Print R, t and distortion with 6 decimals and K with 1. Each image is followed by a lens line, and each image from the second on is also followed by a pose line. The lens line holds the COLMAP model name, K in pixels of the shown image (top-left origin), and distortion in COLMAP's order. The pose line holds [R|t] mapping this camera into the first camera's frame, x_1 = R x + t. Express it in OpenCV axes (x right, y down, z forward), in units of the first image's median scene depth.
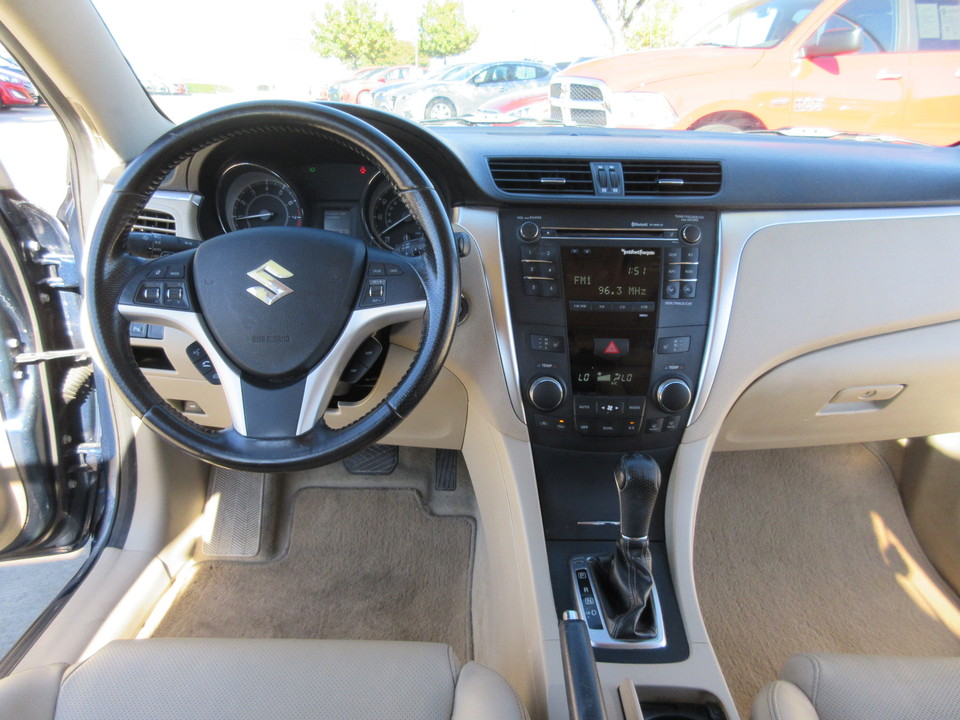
lens RADIAL K [[710.0, 0, 475.7], [0, 710.0, 339.8], [0, 0, 1]] dist [-0.015860, 0.008732]
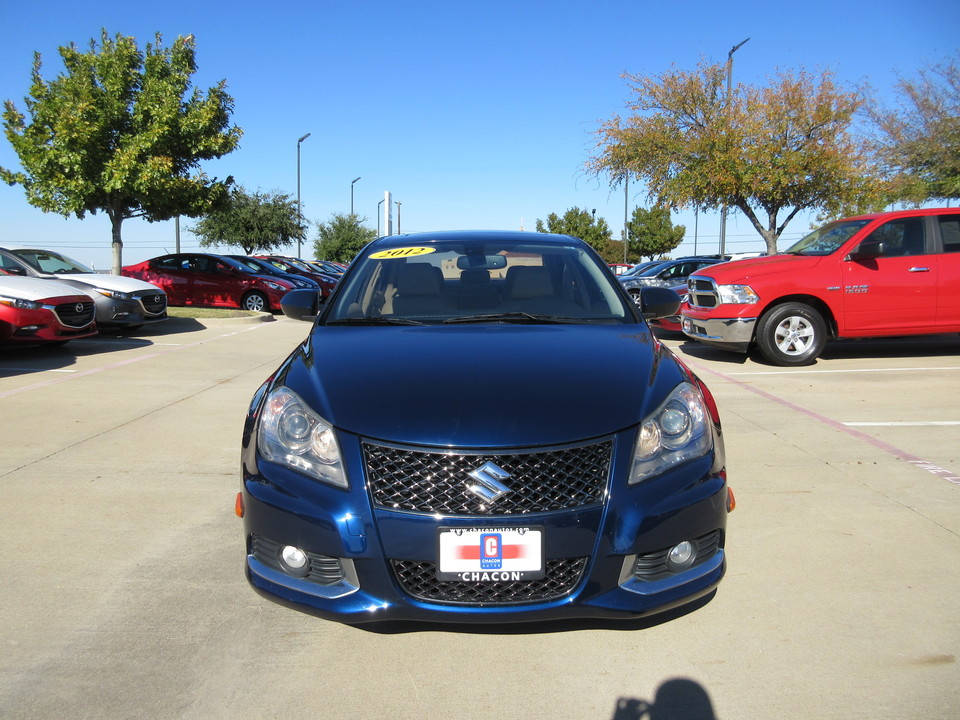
lens RADIAL K [[710.0, 0, 476.0], [0, 710.0, 367.1], [0, 0, 1]] dist [-0.015860, 0.008732]
pose [[0.955817, 0.015701, -0.293542, 0.629141], [-0.079483, 0.975182, -0.206648, 0.885566], [0.283012, 0.220849, 0.933343, -2.609506]]
